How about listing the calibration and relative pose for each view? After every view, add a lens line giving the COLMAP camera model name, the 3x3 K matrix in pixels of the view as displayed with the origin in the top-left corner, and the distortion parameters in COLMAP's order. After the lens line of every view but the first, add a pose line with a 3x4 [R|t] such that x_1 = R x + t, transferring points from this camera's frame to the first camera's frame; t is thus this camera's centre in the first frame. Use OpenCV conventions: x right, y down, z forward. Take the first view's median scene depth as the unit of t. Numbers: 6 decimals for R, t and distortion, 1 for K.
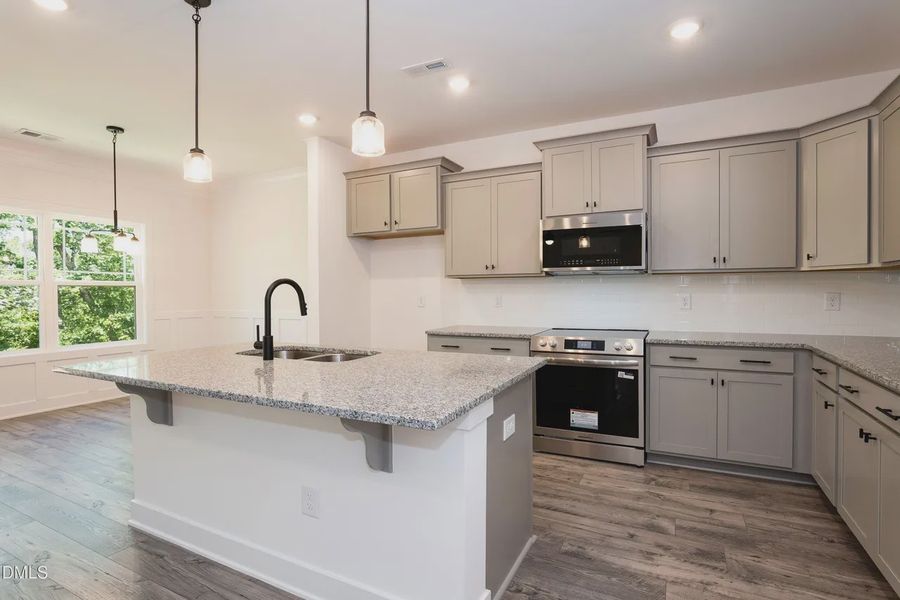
lens RADIAL K [[419.1, 0, 435.2], [0, 419.1, 300.4], [0, 0, 1]] dist [-0.017974, 0.003212]
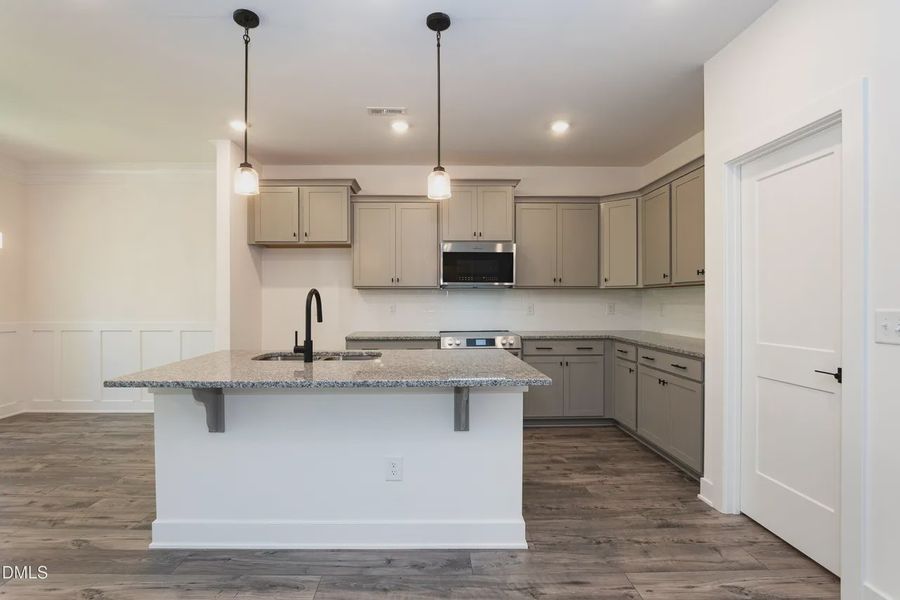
lens RADIAL K [[426.9, 0, 419.9], [0, 426.9, 305.2], [0, 0, 1]] dist [-0.021244, 0.001455]
pose [[0.886219, 0.000156, 0.463267, -0.464326], [0.005004, 0.999938, -0.009911, 0.002485], [-0.463240, 0.011101, 0.886164, -0.096061]]
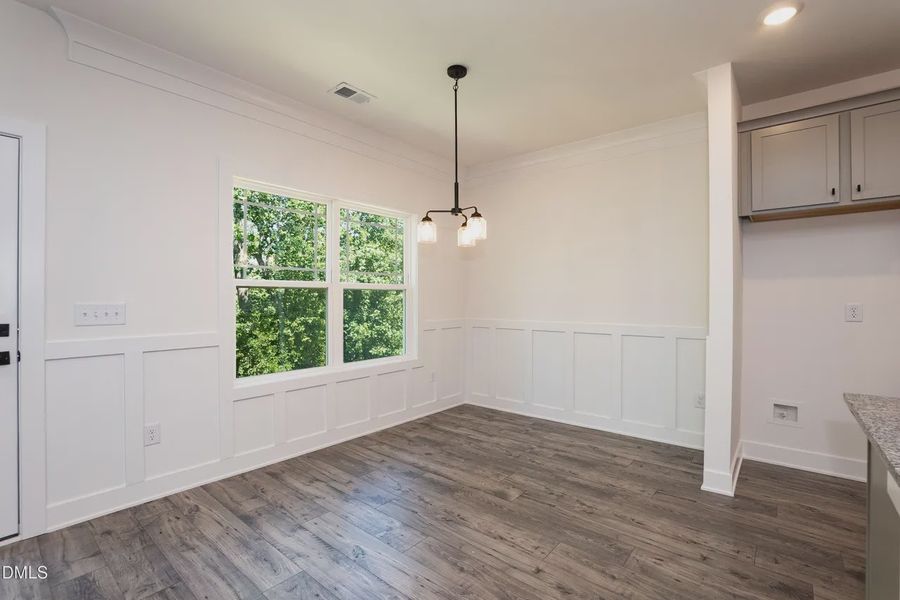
lens RADIAL K [[404.8, 0, 445.6], [0, 404.8, 296.8], [0, 0, 1]] dist [-0.024077, 0.002742]
pose [[0.975237, 0.001725, -0.221155, -0.782352], [-0.005521, 0.999848, -0.016548, -0.015226], [0.221093, 0.017359, 0.975098, 0.406400]]
